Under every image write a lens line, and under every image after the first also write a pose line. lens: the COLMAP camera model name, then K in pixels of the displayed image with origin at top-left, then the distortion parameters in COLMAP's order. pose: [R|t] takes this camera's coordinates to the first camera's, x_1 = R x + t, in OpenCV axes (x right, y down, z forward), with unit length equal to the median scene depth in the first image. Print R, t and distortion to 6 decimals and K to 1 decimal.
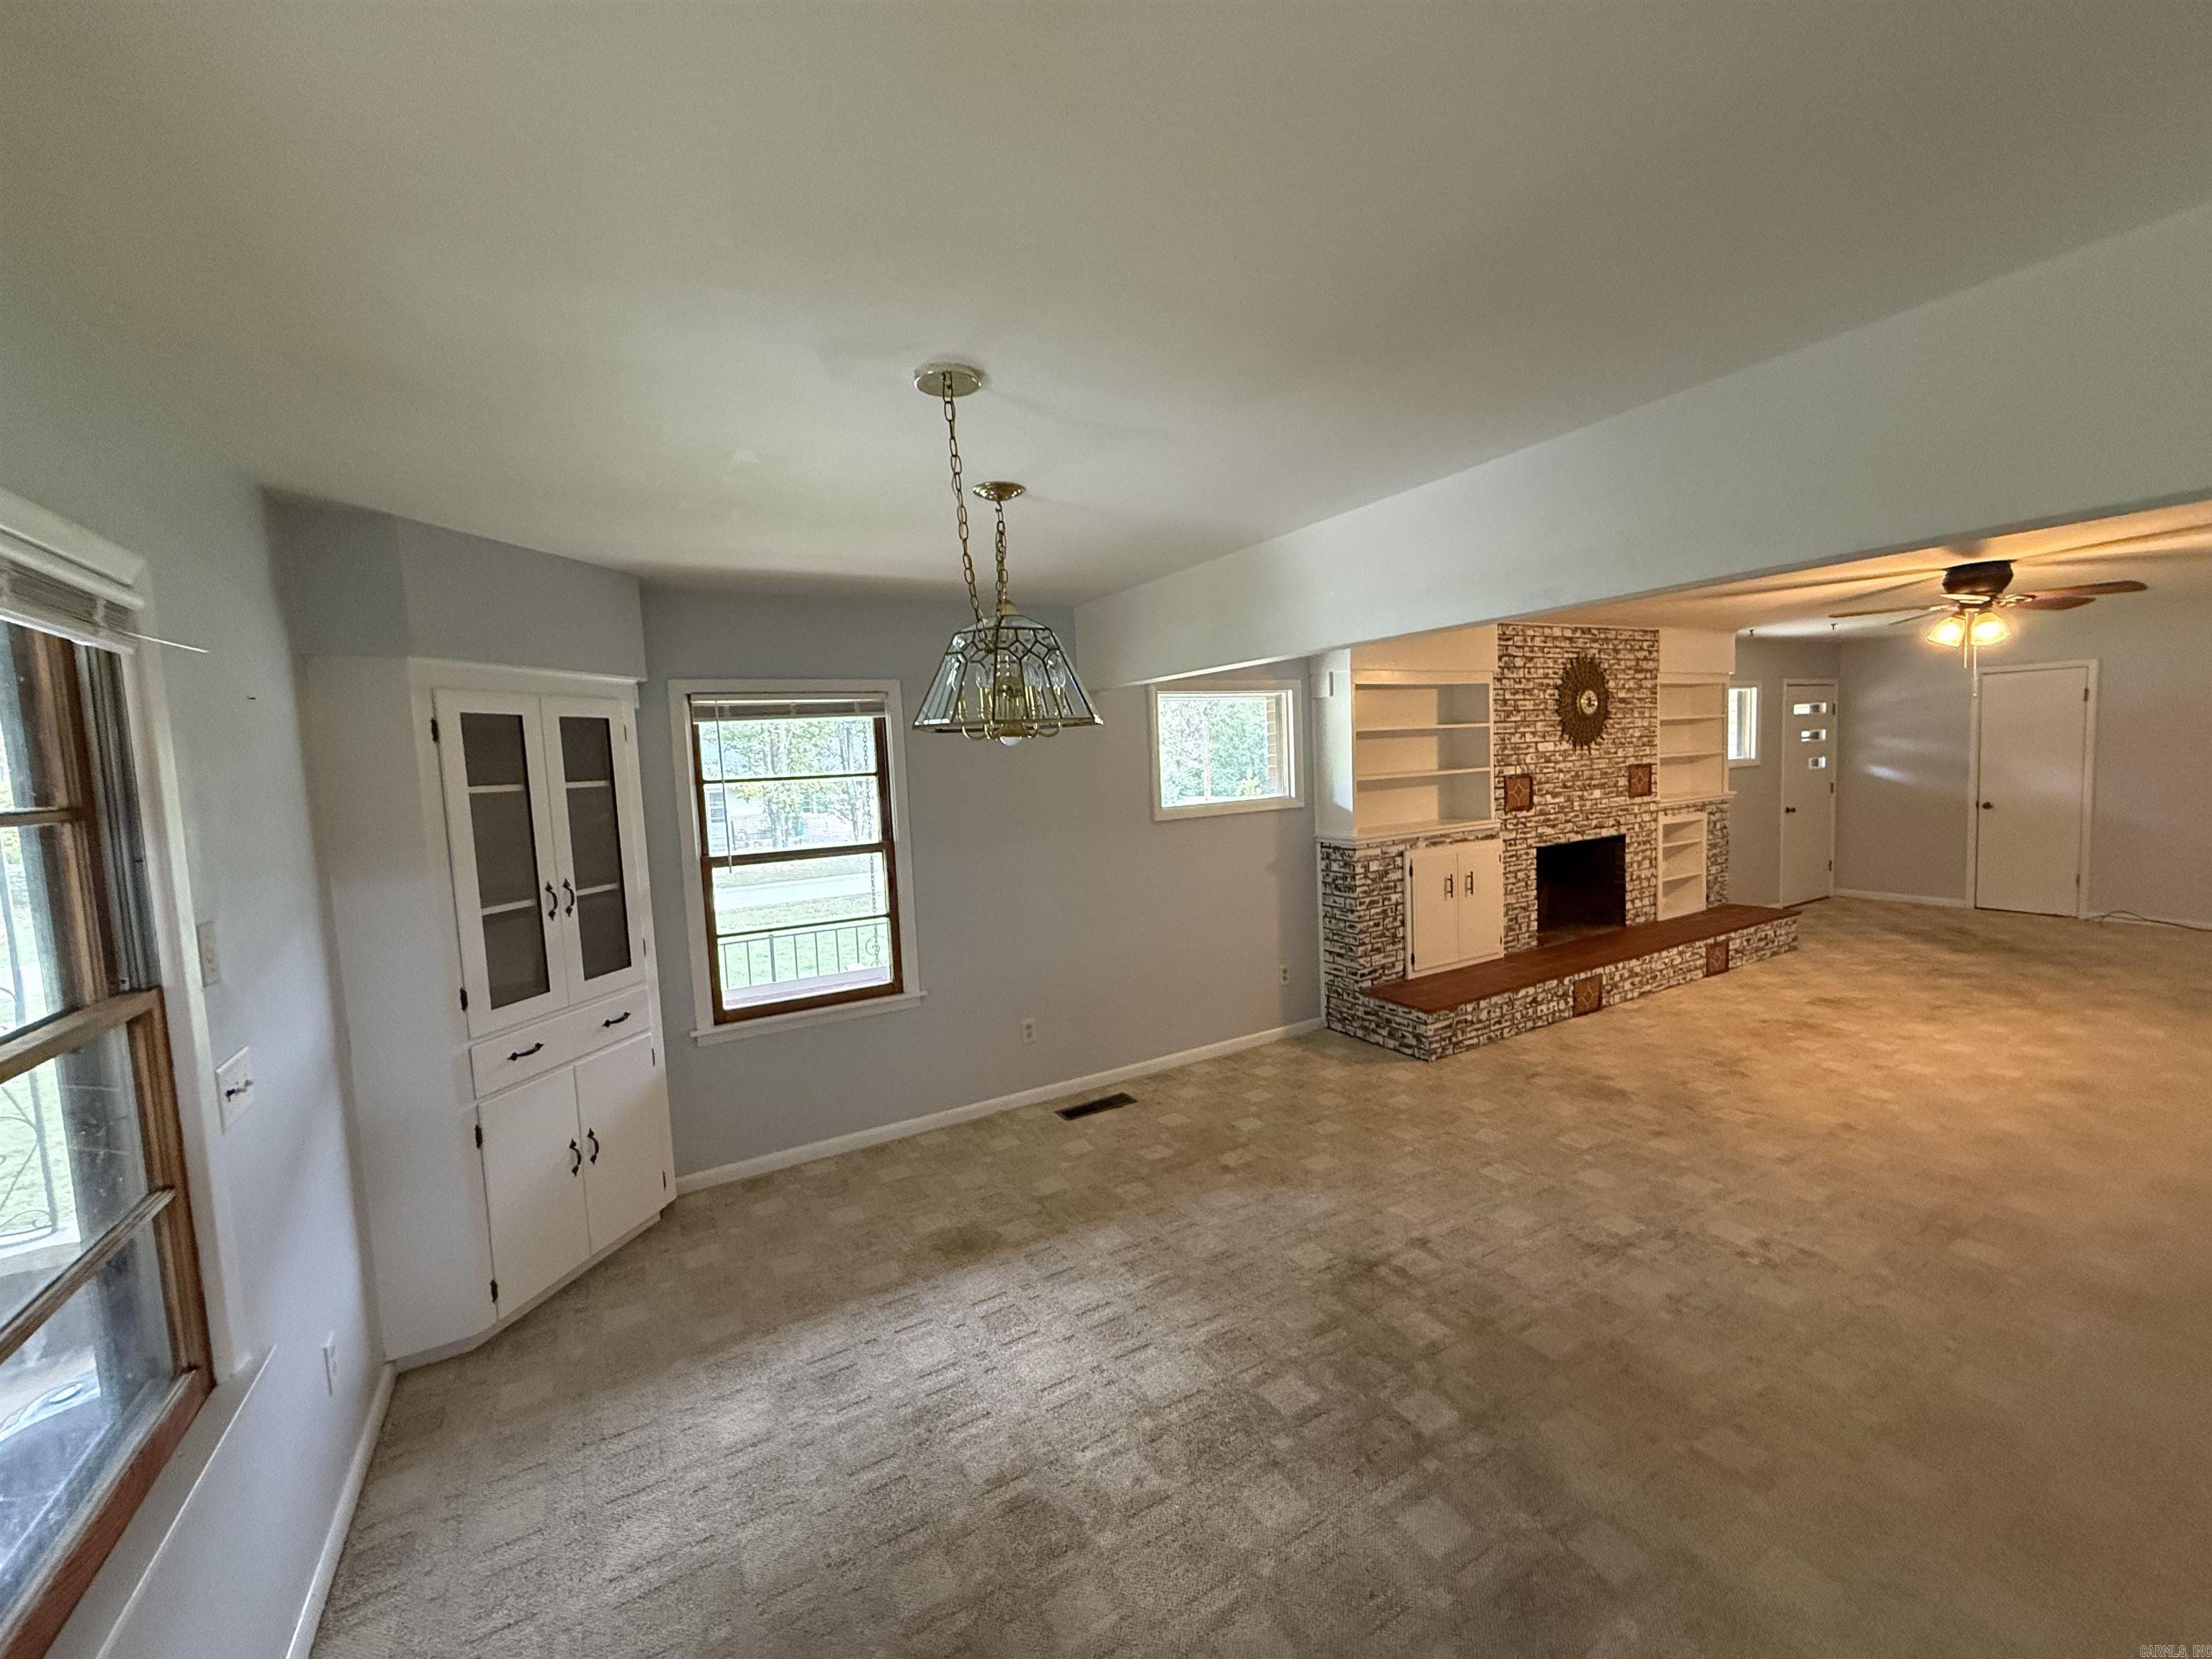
lens RADIAL K [[883.0, 0, 1100.3], [0, 883.0, 826.8], [0, 0, 1]] dist [-0.001404, 0.000448]
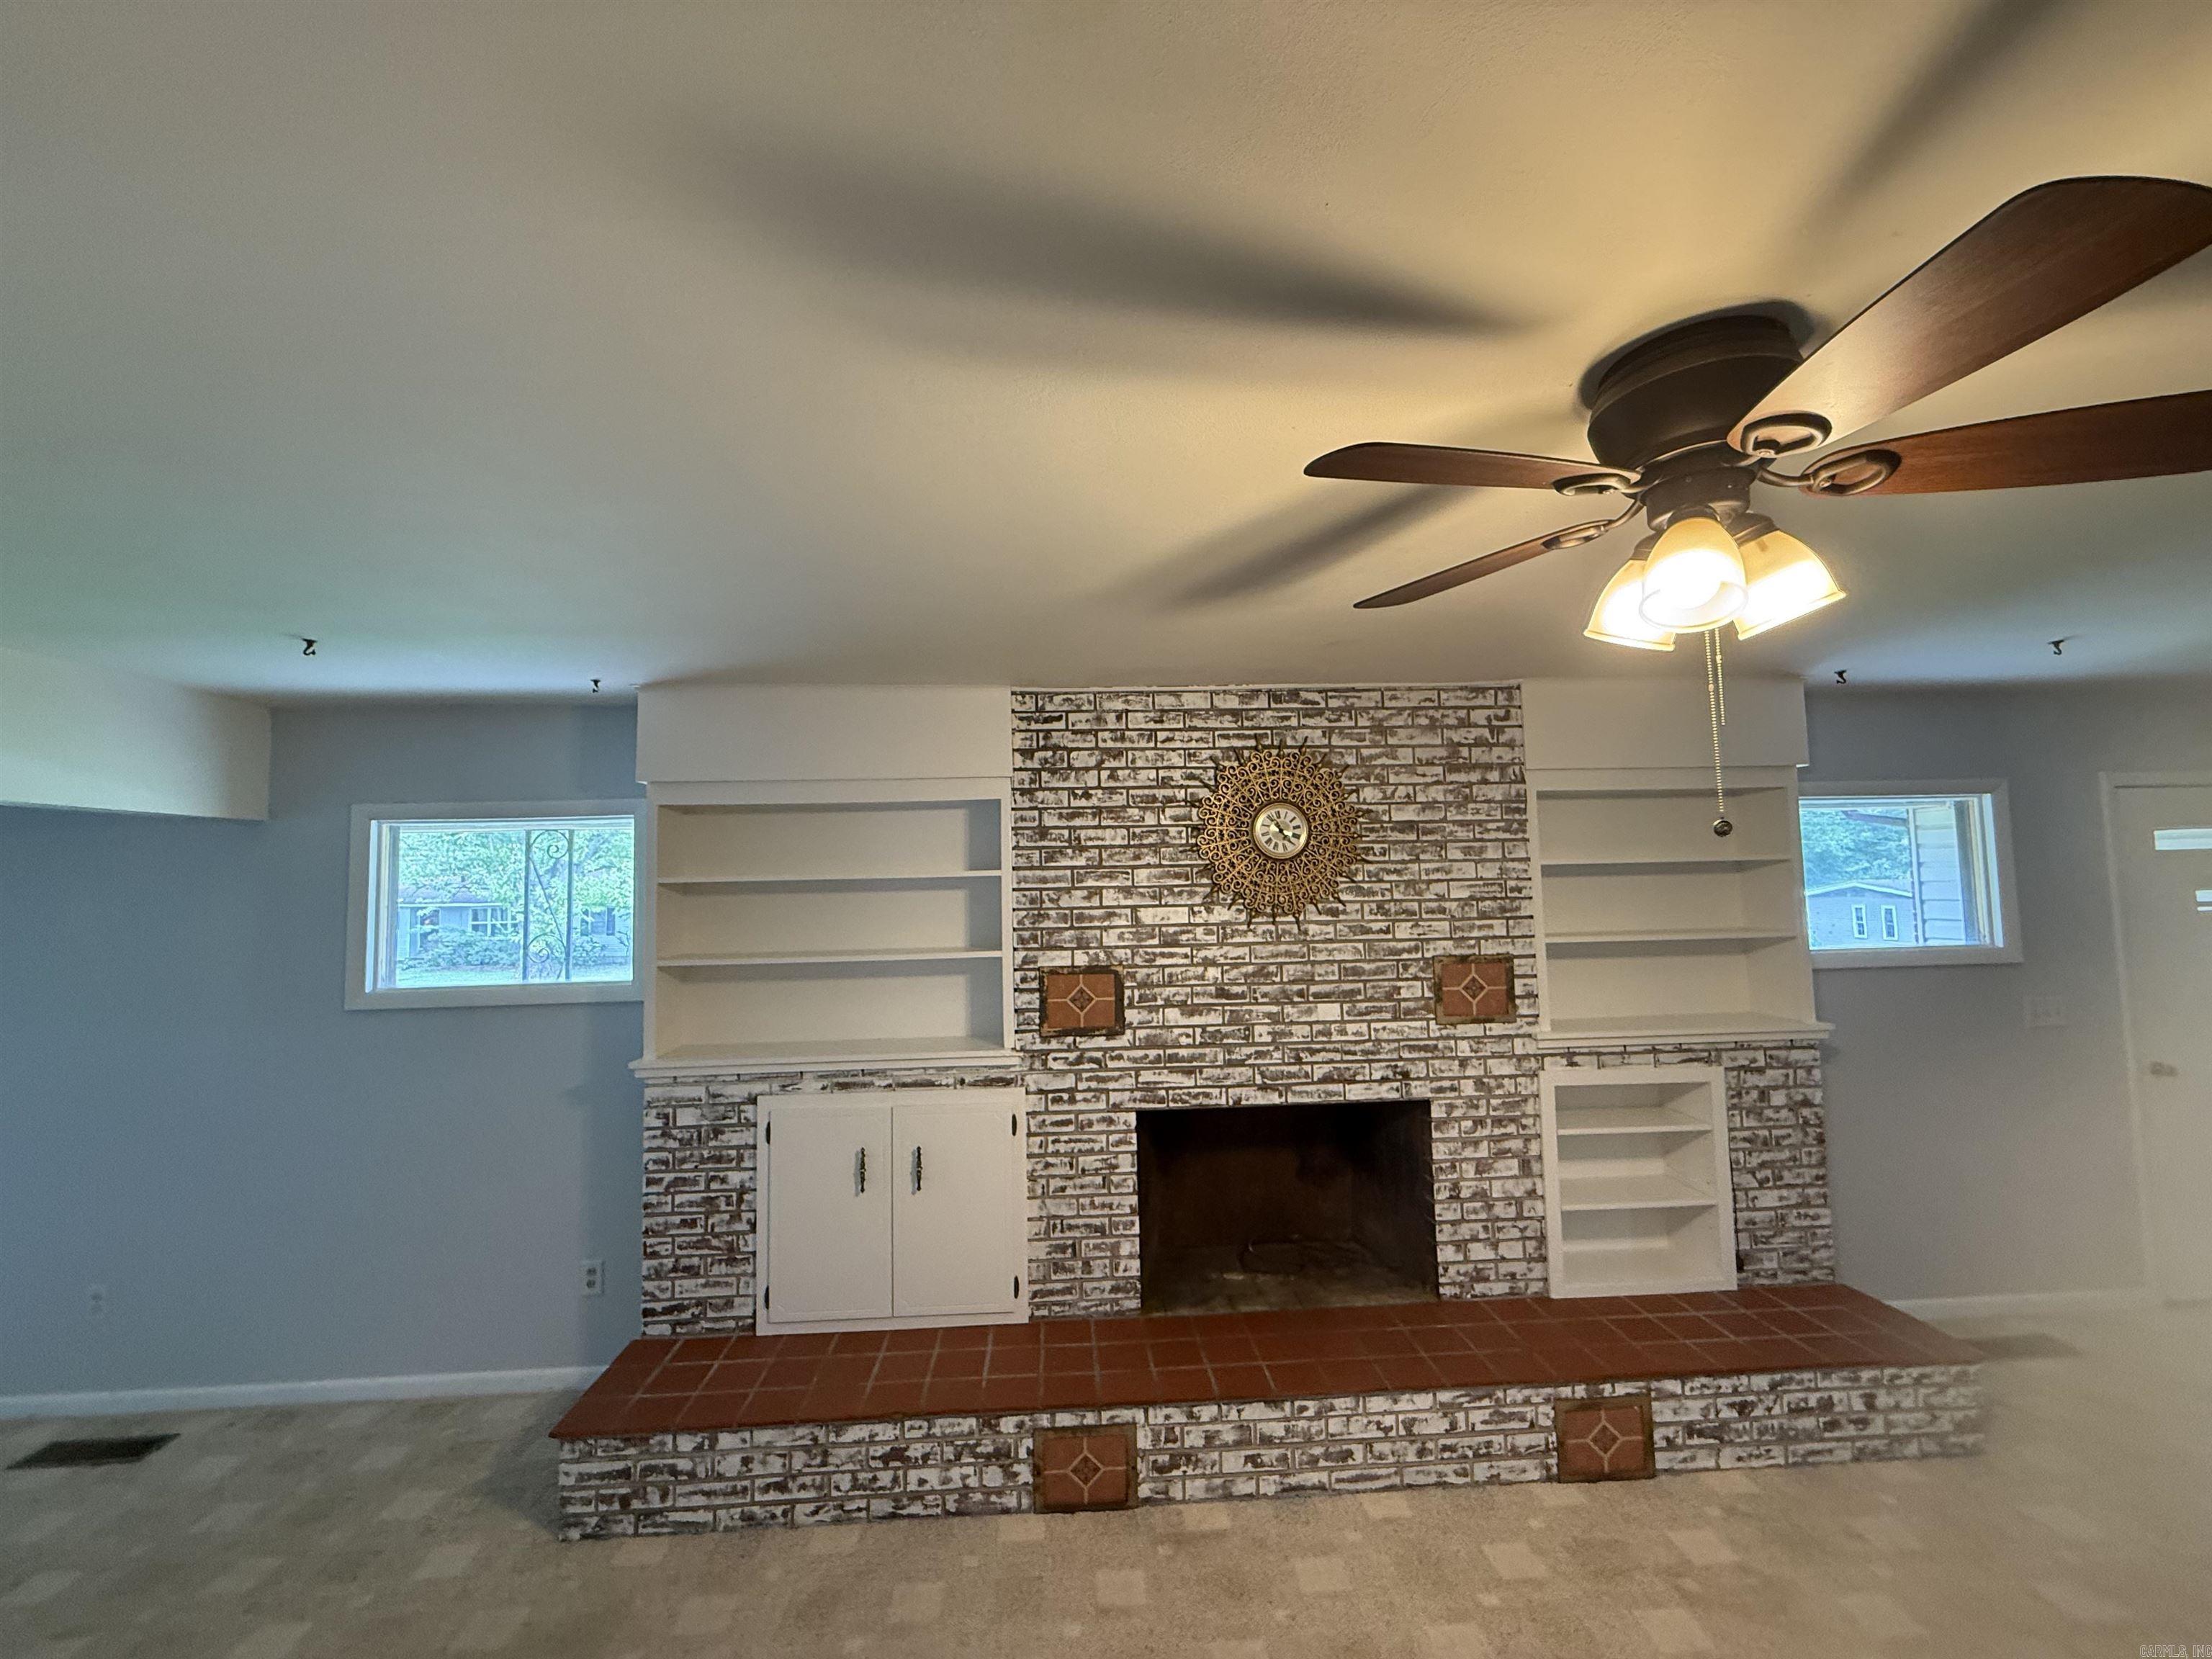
lens RADIAL K [[883.0, 0, 1100.3], [0, 883.0, 826.8], [0, 0, 1]] dist [-0.001404, 0.000448]
pose [[0.894957, -0.000551, -0.446153, 0.719876], [-0.056759, 0.991733, -0.115081, -0.082154], [0.442528, 0.128316, 0.887527, 0.520700]]
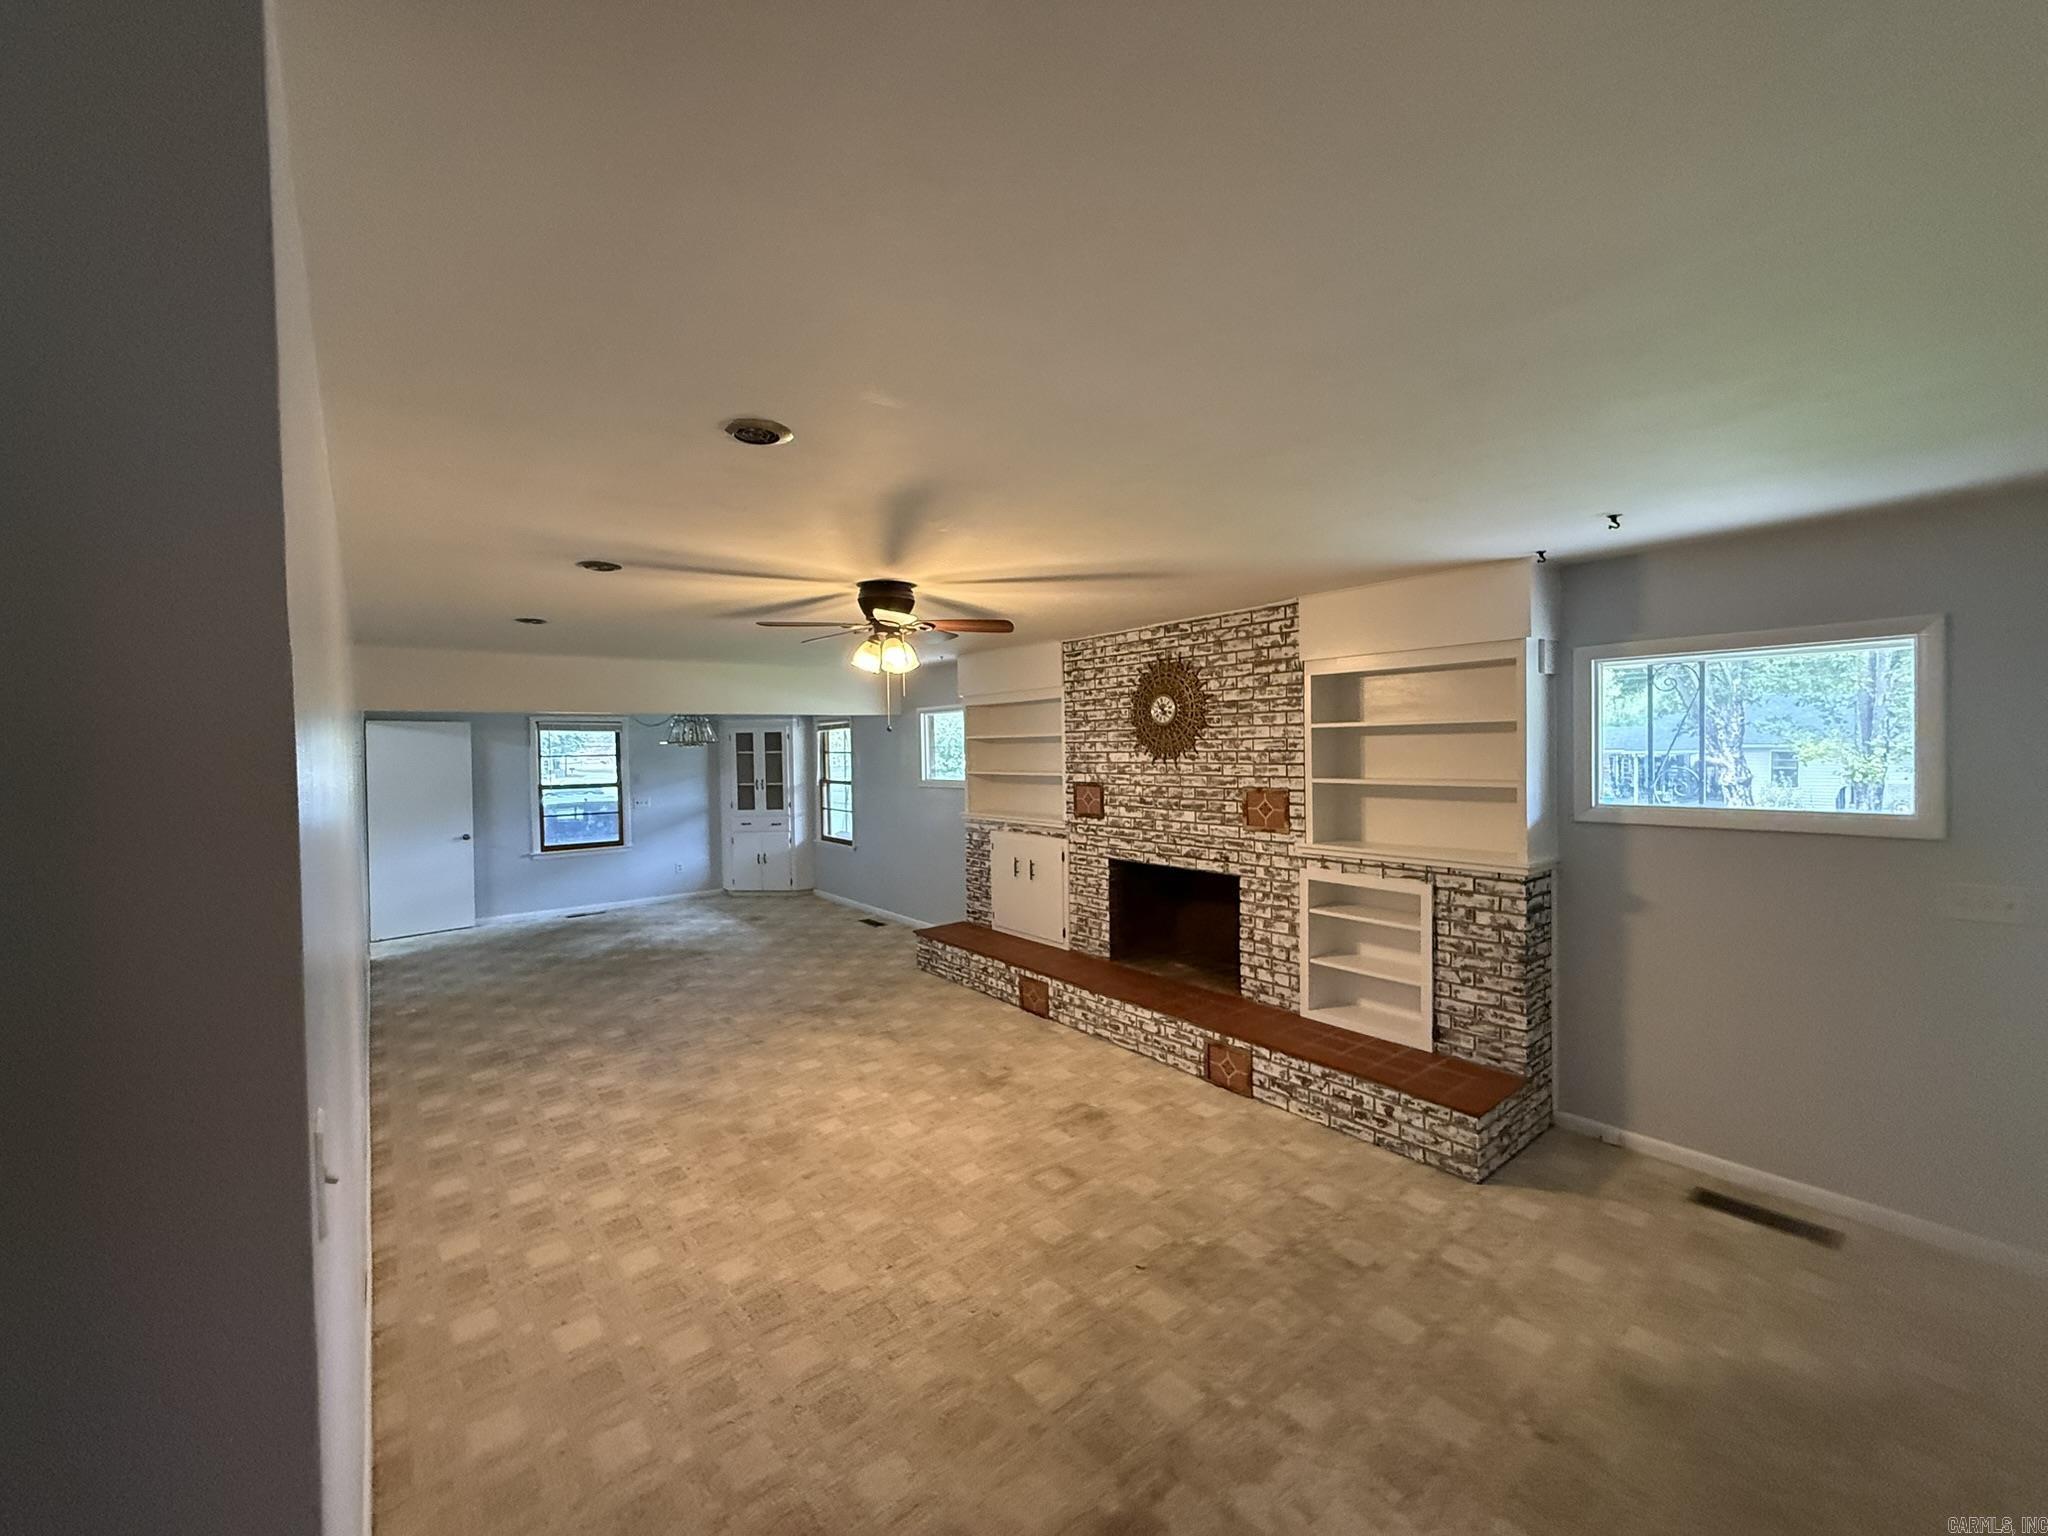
lens RADIAL K [[817.6, 0, 1018.8], [0, 817.6, 765.5], [0, 0, 1]] dist [-0.001404, 0.000448]
pose [[0.152624, 0.068457, -0.985911, 1.400836], [-0.067780, 0.995974, 0.058663, -0.129431], [0.985957, 0.057872, 0.156649, 0.766864]]
